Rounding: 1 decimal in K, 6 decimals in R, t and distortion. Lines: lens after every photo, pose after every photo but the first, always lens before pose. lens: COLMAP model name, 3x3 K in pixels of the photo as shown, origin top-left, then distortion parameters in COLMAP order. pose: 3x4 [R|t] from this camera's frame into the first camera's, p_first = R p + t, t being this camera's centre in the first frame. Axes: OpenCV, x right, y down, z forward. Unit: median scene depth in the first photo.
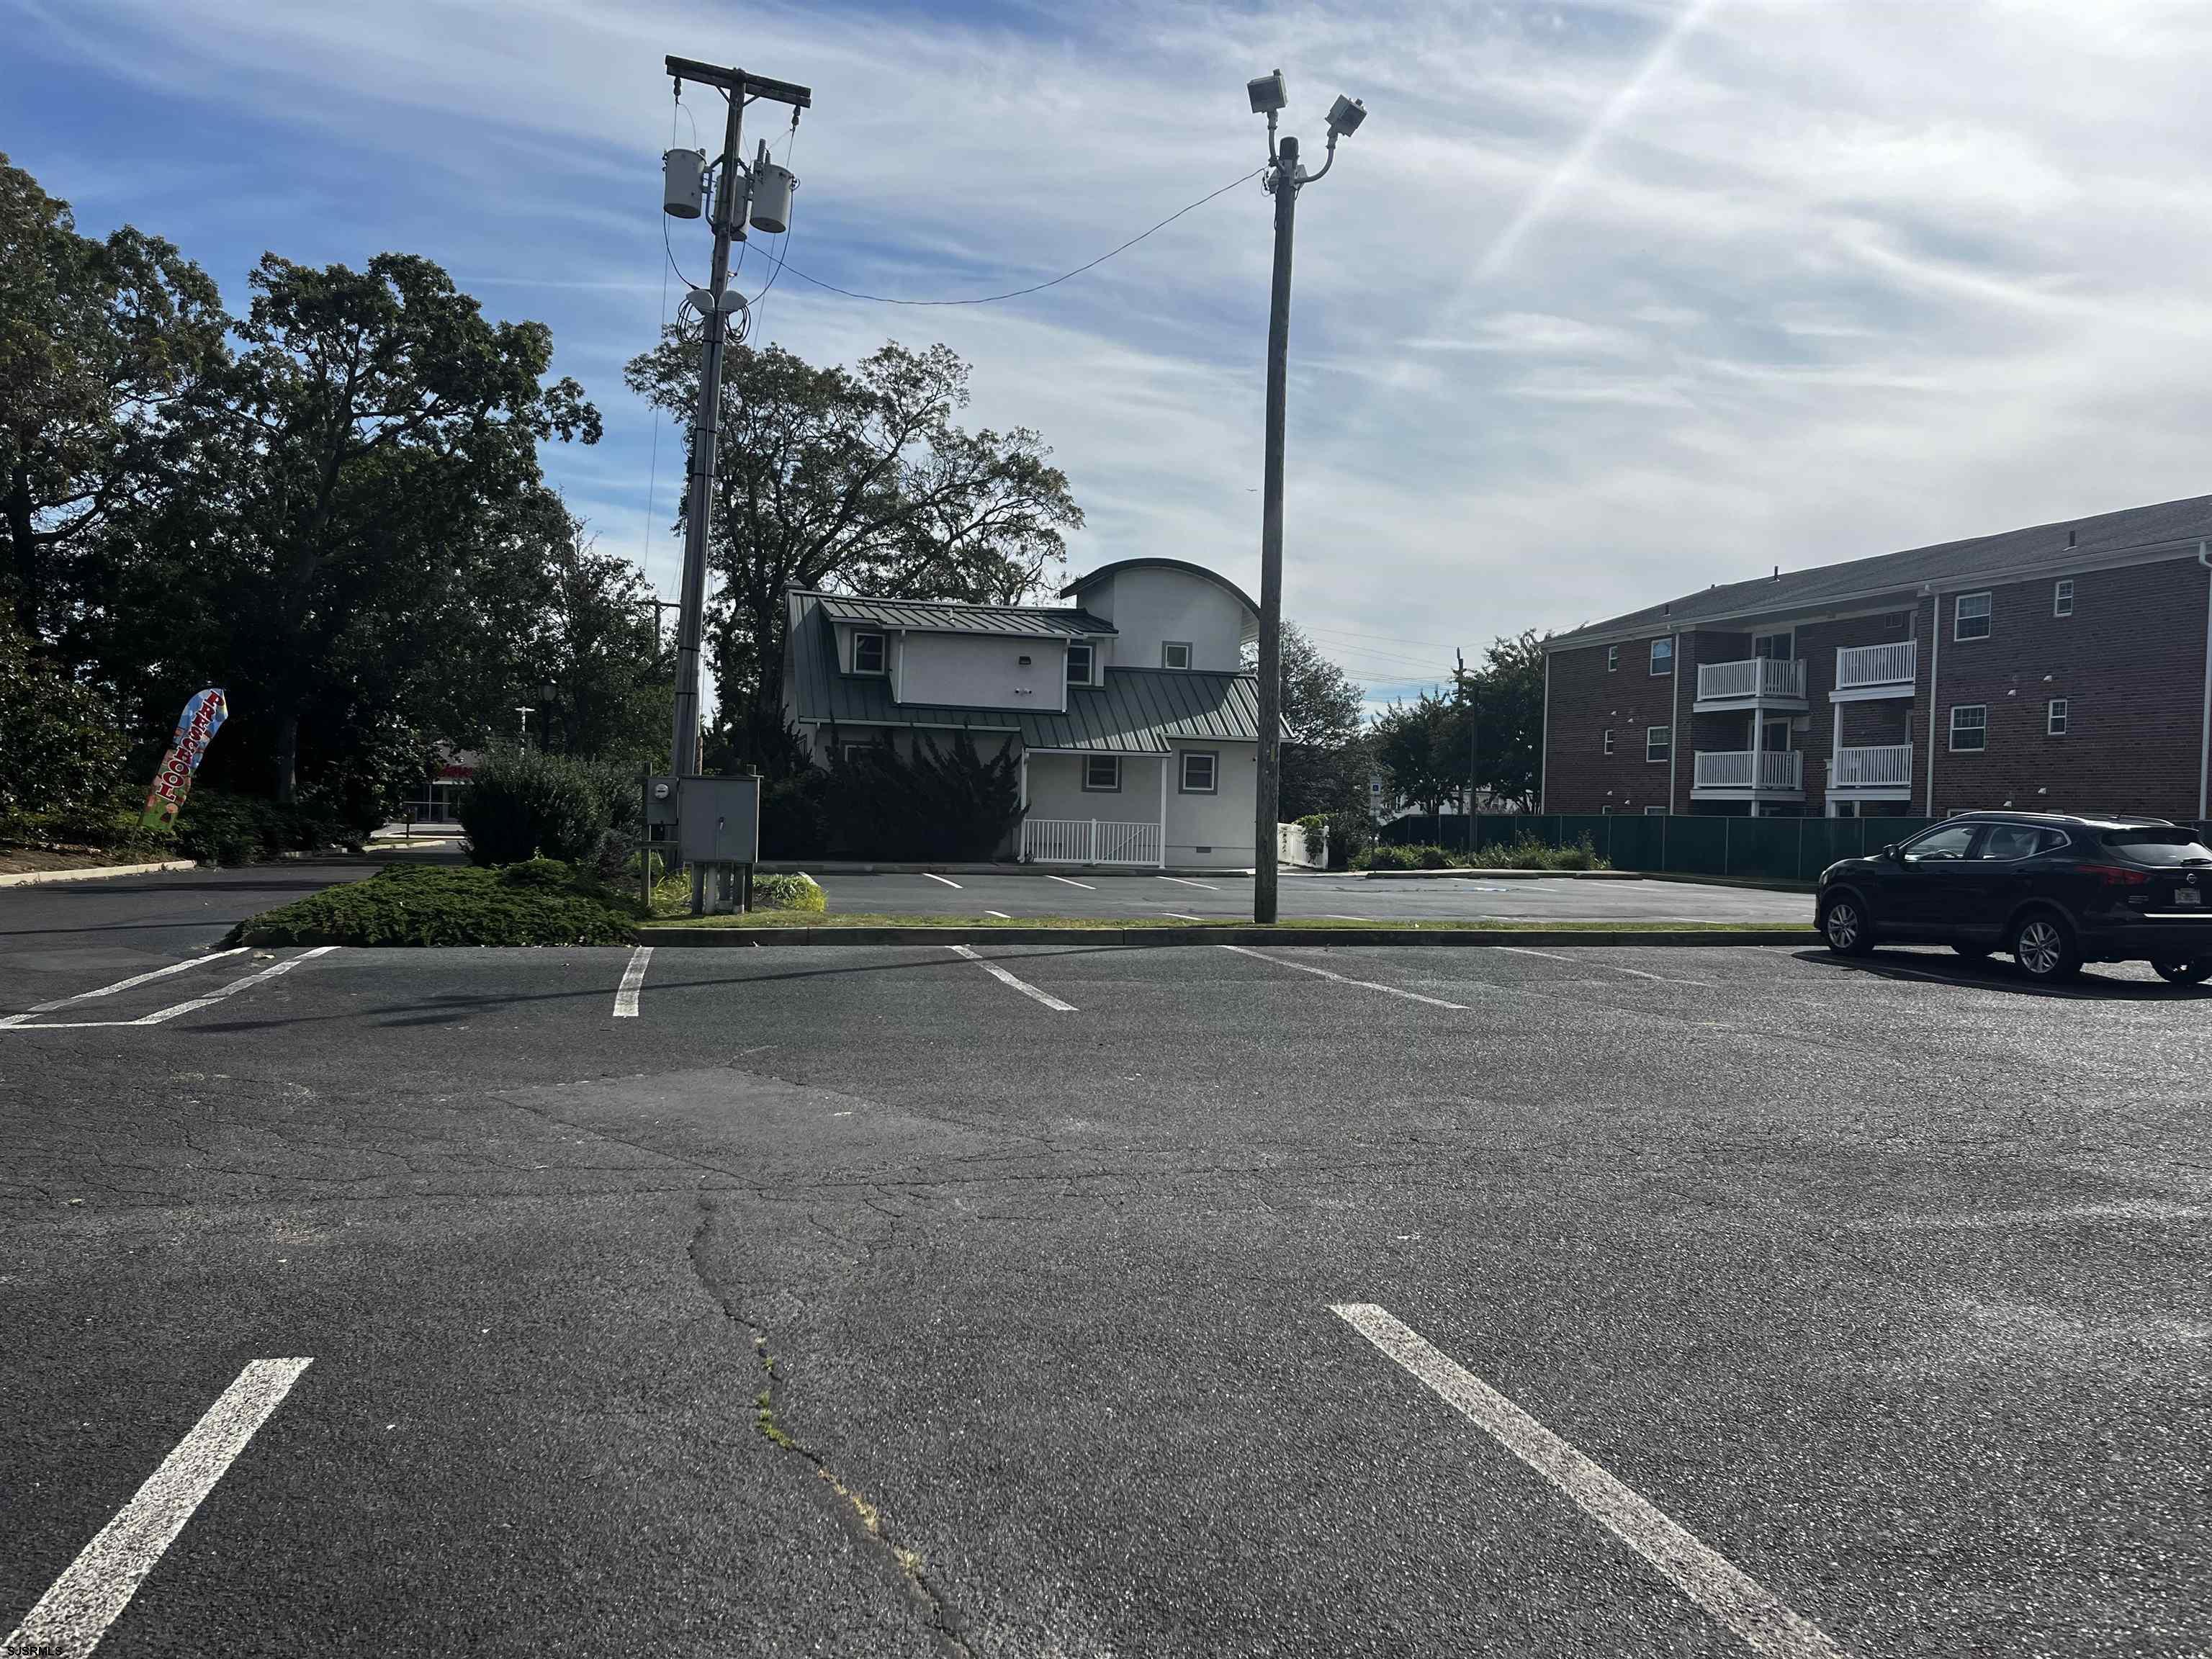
lens RADIAL K [[1671.0, 0, 1100.4], [0, 1671.0, 831.4], [0, 0, 1]] dist [0.006947, 0.009103]
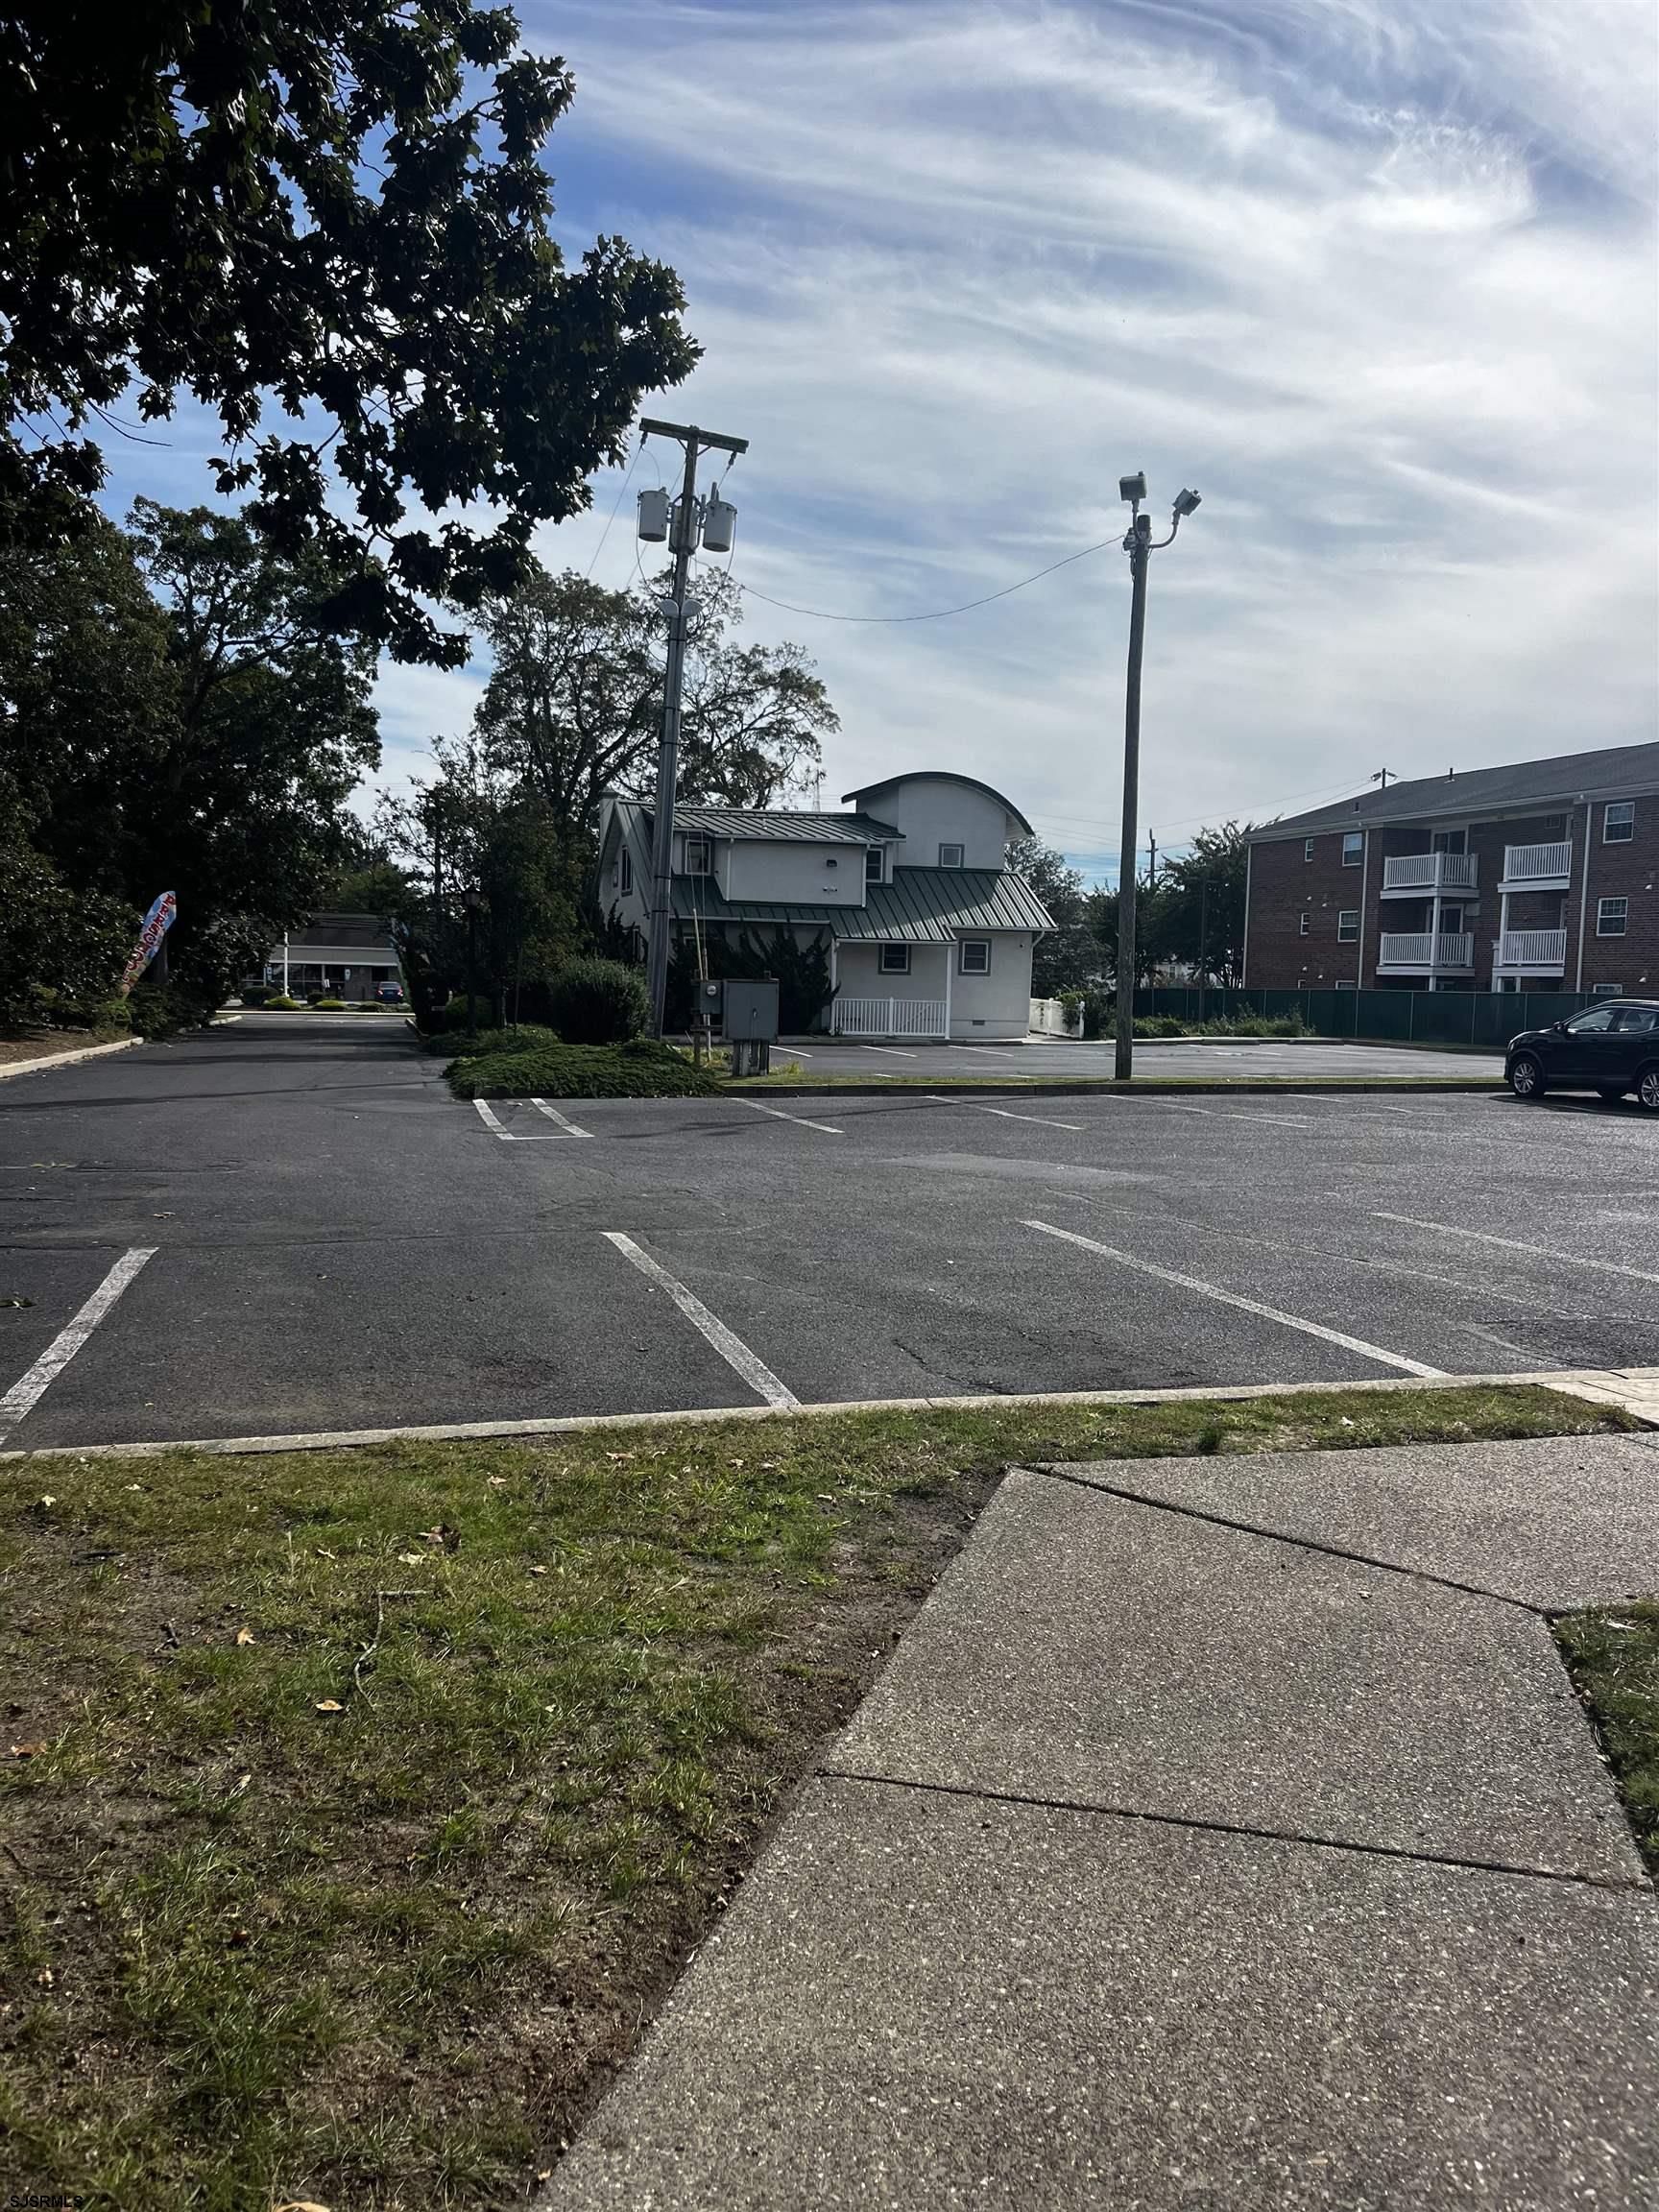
lens RADIAL K [[1671.0, 0, 831.9], [0, 1671.0, 1104.4], [0, 0, 1]] dist [0.006947, 0.009103]
pose [[0.999045, -0.009199, 0.042715, -0.089321], [0.006462, 0.997944, 0.063773, -0.006876], [-0.043214, -0.063436, 0.997050, -0.172690]]
